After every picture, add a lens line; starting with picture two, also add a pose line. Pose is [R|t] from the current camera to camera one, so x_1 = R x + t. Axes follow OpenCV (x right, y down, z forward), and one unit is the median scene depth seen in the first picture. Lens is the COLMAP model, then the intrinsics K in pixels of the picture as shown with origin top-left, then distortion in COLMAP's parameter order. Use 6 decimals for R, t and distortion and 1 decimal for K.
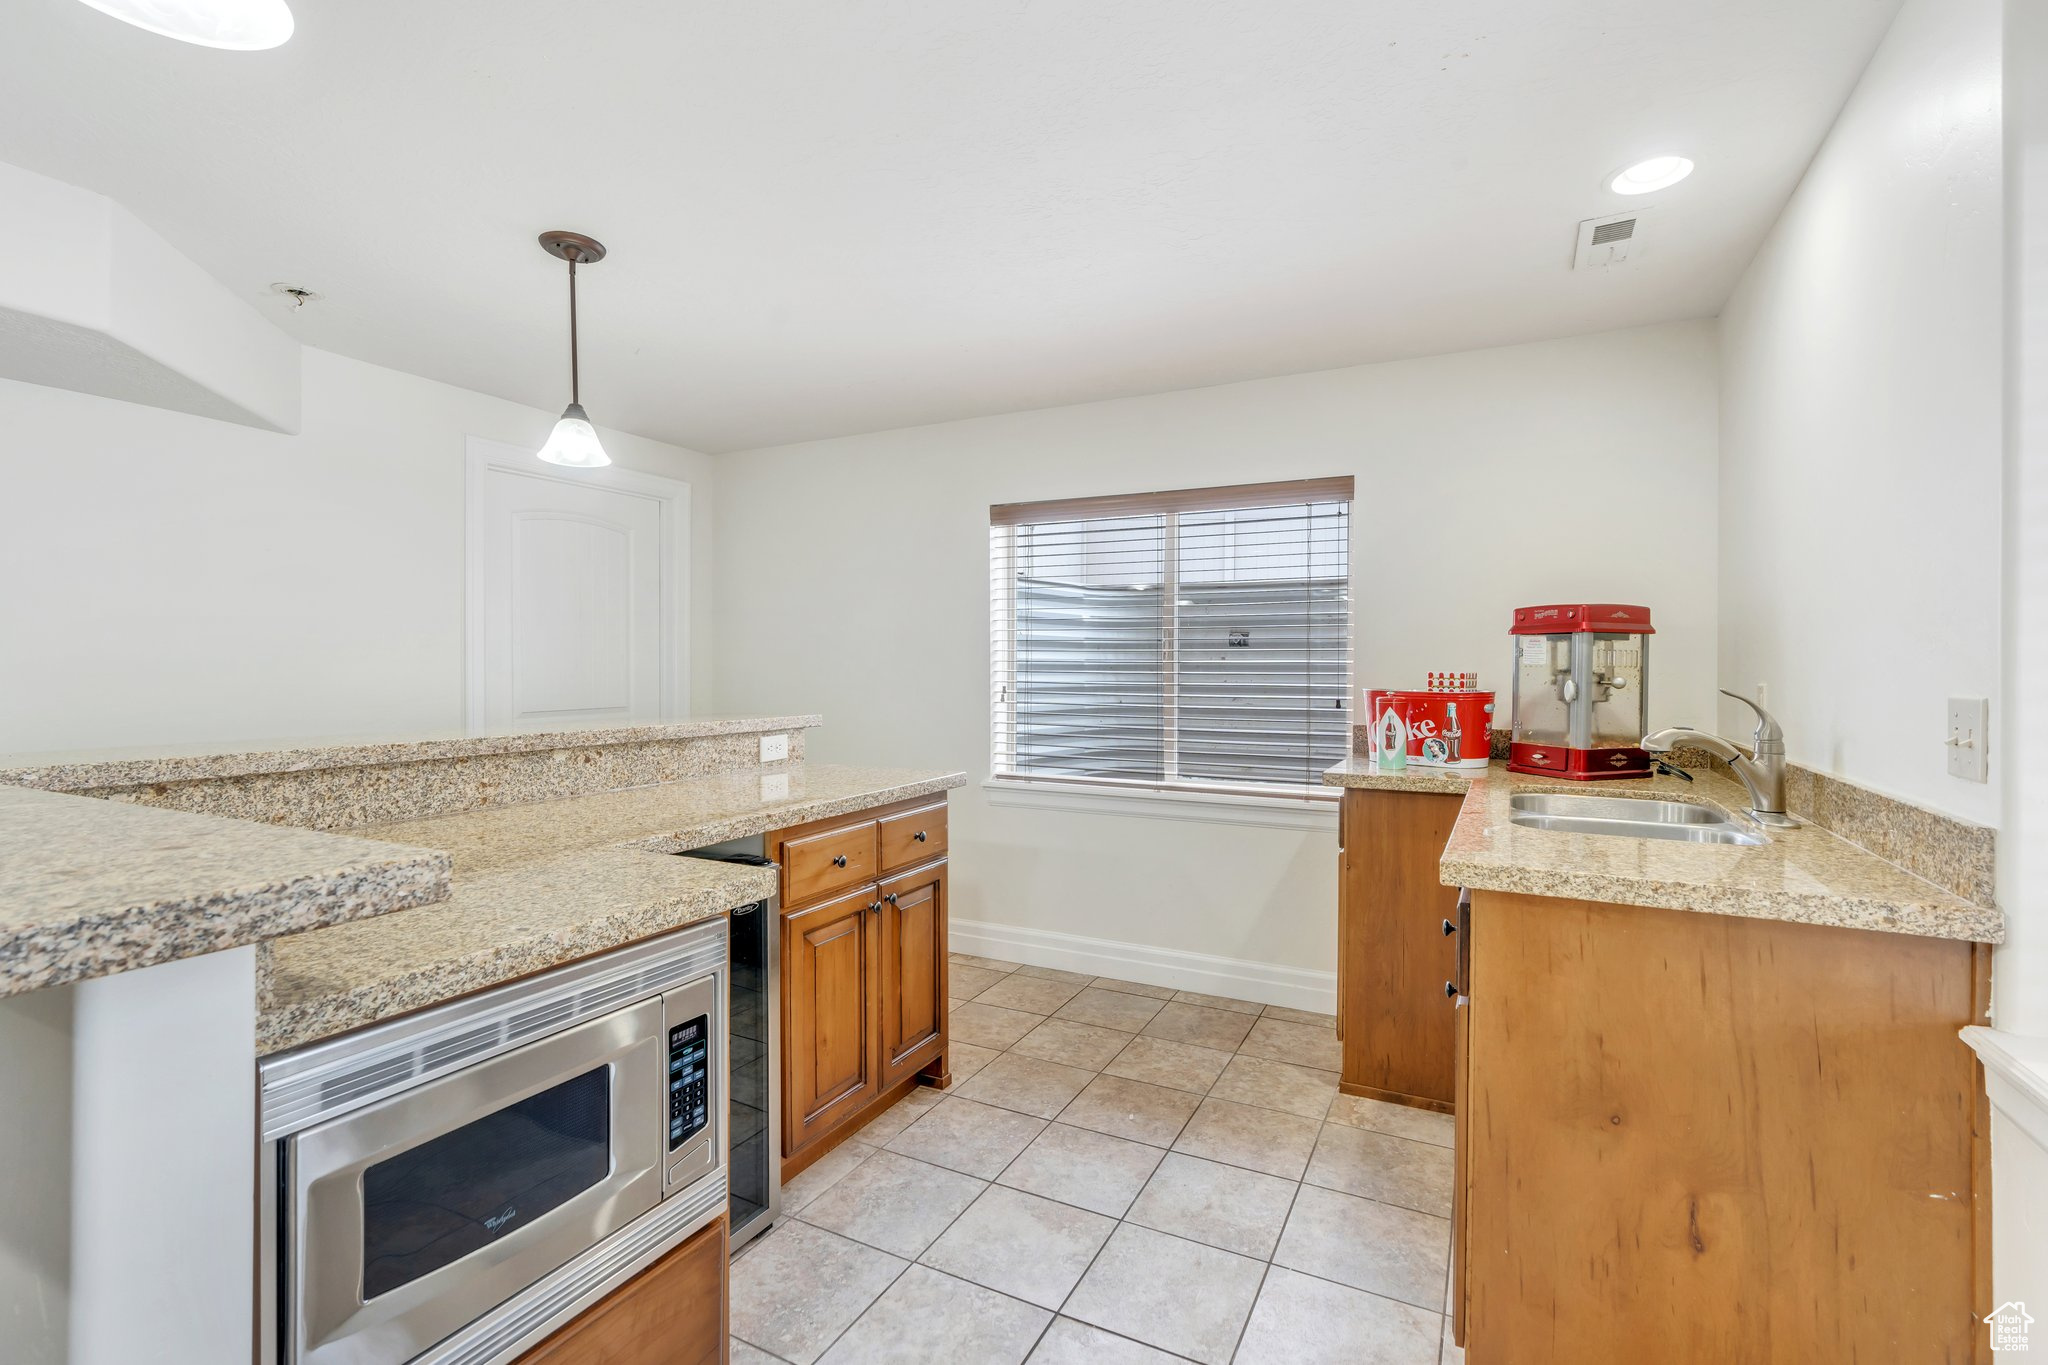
lens RADIAL K [[925.3, 0, 1024.0], [0, 925.3, 682.5], [0, 0, 1]] dist [-0.001177, 0.000327]
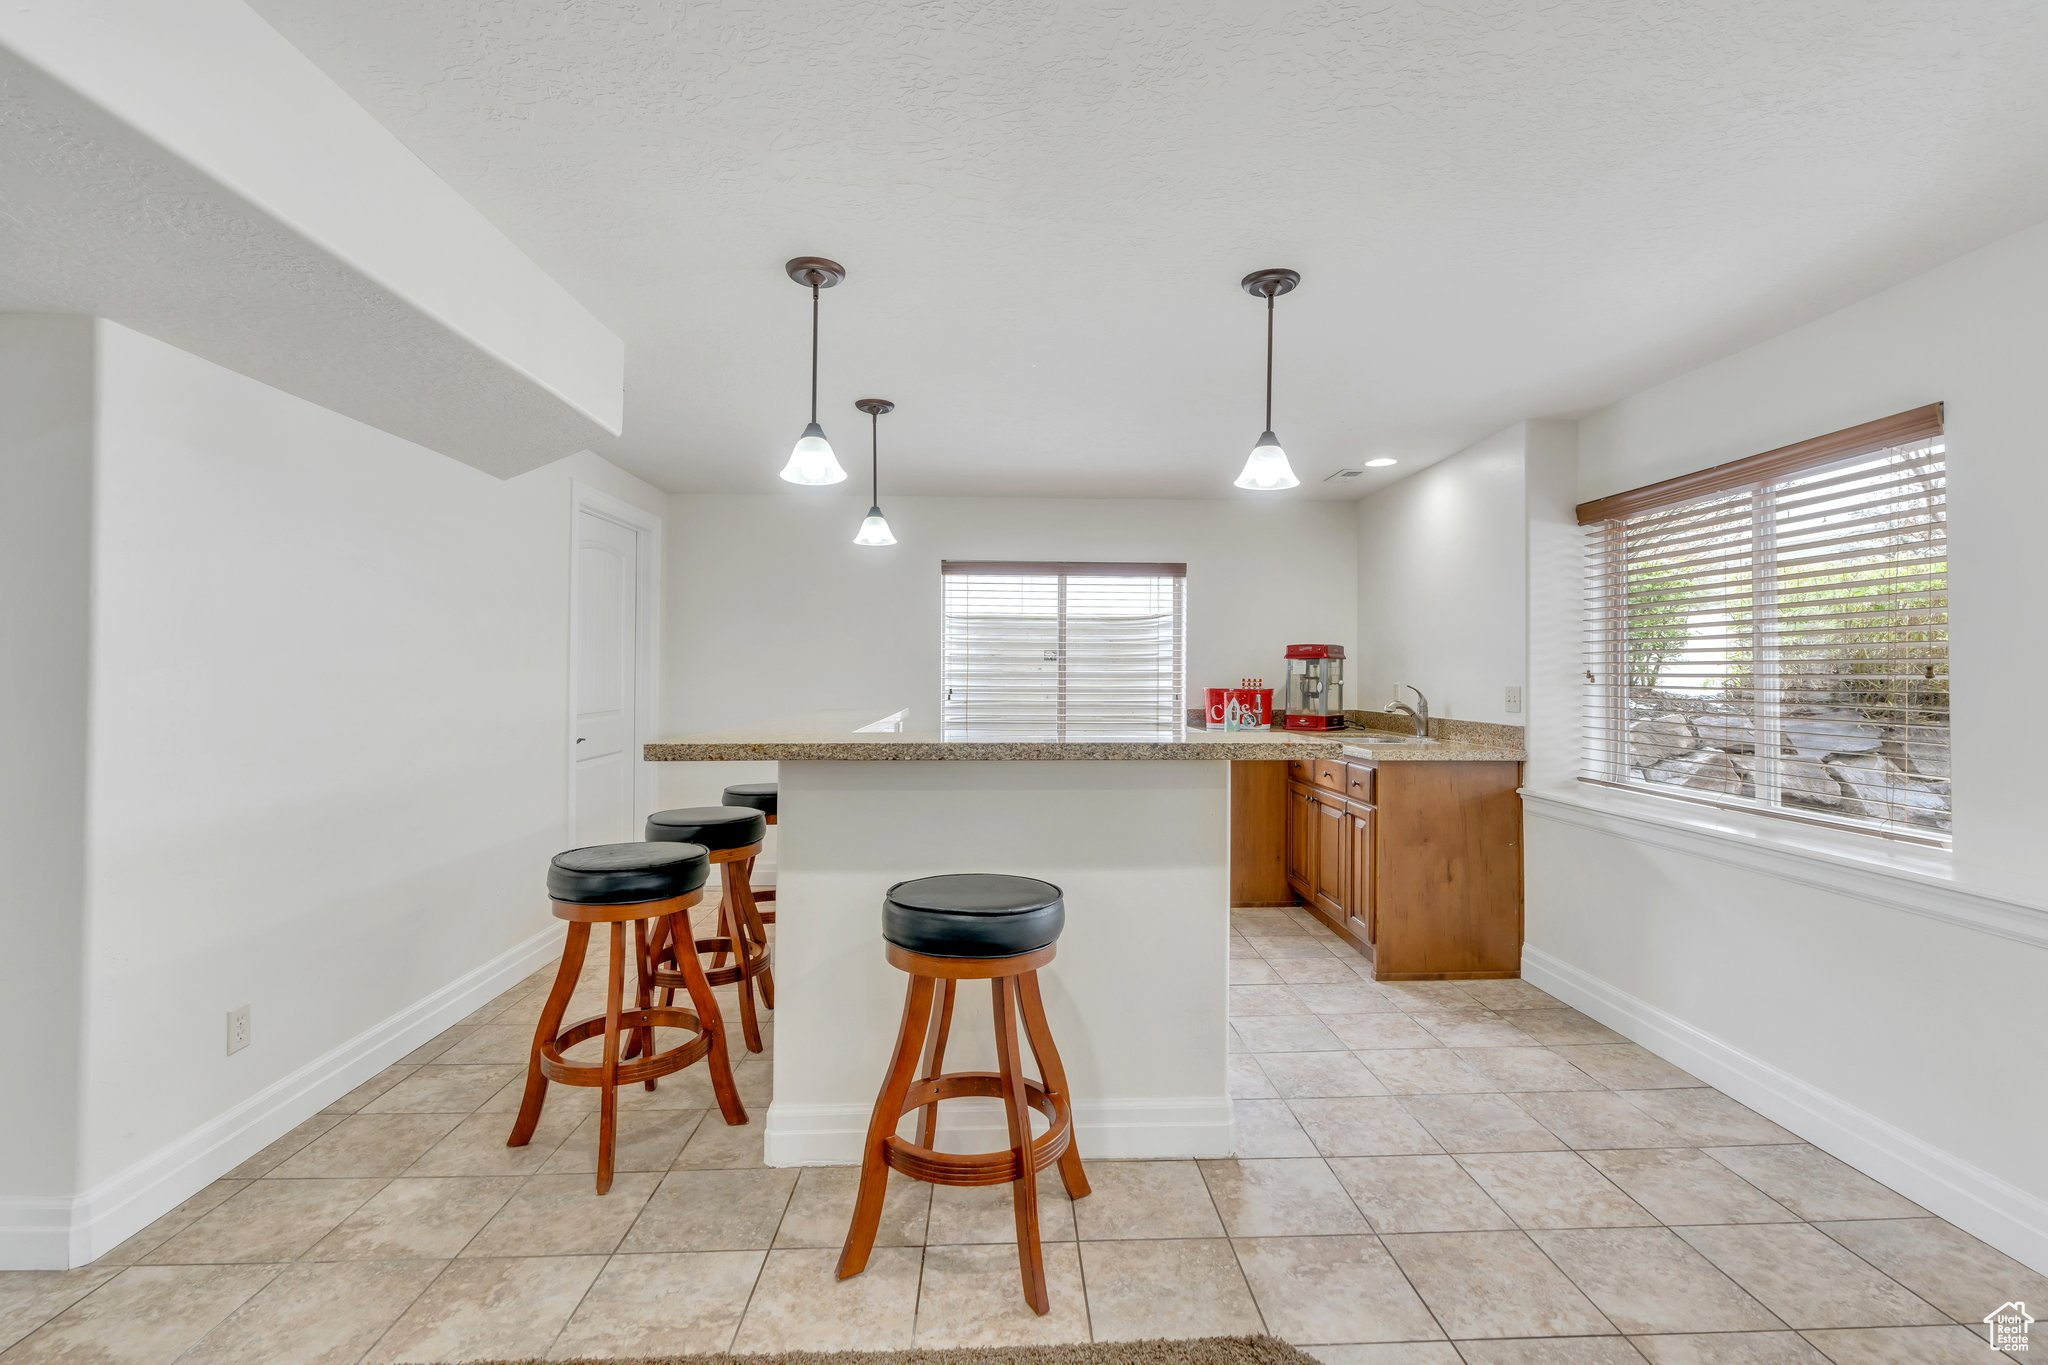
lens RADIAL K [[933.5, 0, 1040.0], [0, 933.5, 664.5], [0, 0, 1]] dist [-0.002229, -0.000188]
pose [[0.870119, 0.005172, 0.492814, -0.918992], [0.007302, 0.999700, -0.023385, 0.002004], [-0.492787, 0.023947, 0.869820, -0.460018]]
